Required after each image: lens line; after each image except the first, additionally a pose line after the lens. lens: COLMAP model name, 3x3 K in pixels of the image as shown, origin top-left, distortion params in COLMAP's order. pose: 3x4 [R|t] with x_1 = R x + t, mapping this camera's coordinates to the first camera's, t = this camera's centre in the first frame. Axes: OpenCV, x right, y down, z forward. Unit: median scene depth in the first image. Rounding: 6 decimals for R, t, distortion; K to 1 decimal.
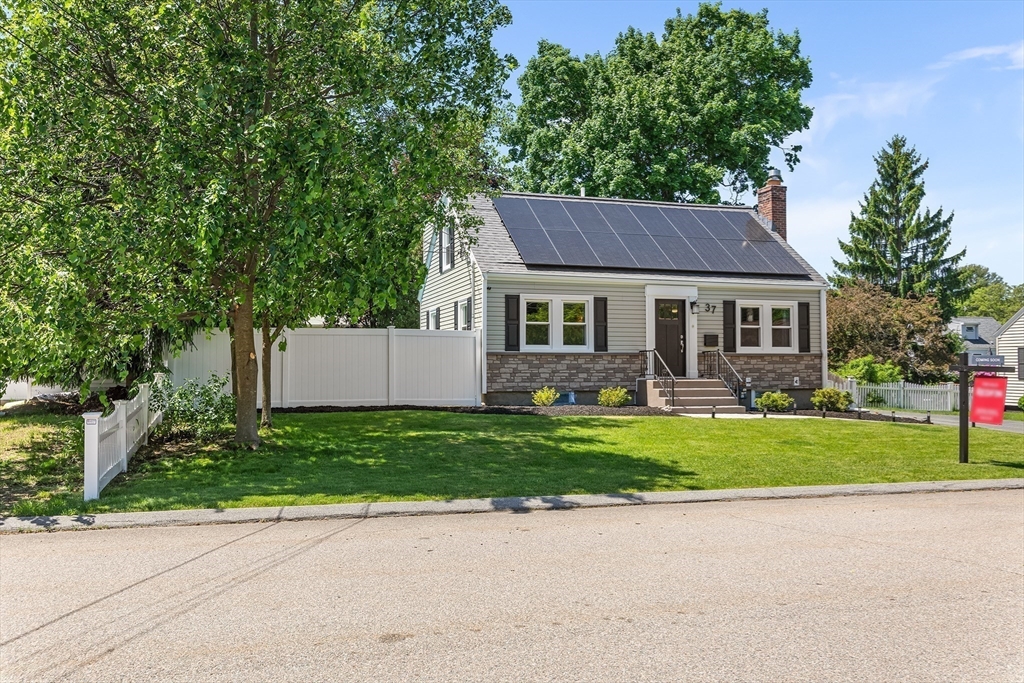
lens RADIAL K [[925.4, 0, 512.0], [0, 925.4, 341.5], [0, 0, 1]] dist [-0.017360, -0.005360]
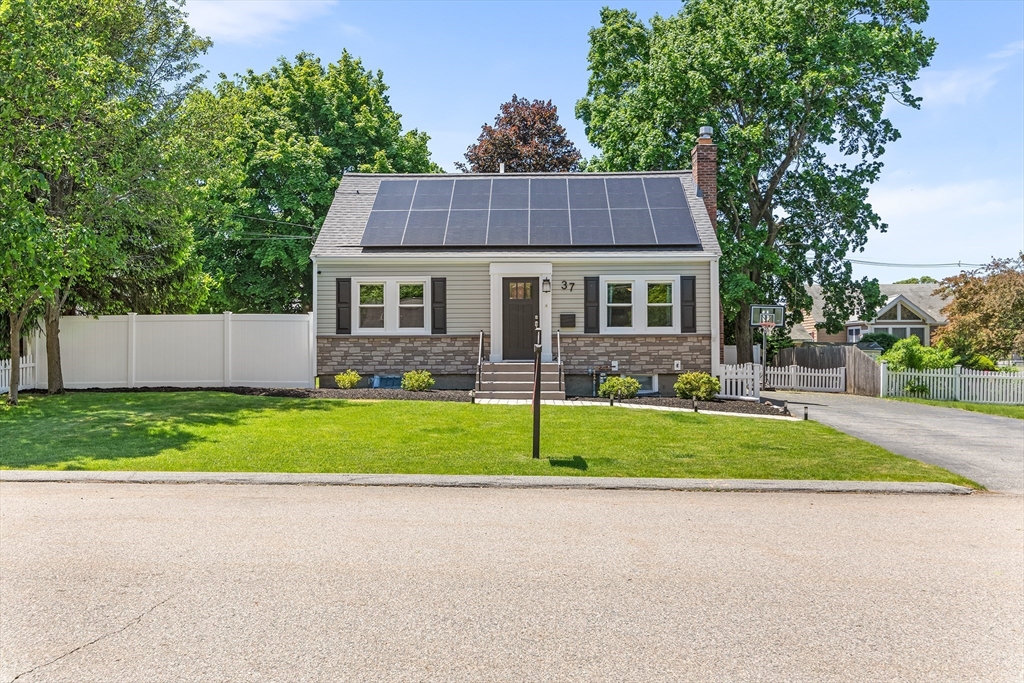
lens RADIAL K [[925.4, 0, 512.0], [0, 925.4, 341.5], [0, 0, 1]] dist [-0.017360, -0.005360]
pose [[0.934369, -0.005889, -0.356259, 0.501573], [0.012019, 0.999815, 0.014996, 0.005182], [0.356105, -0.018294, 0.934267, 0.120430]]
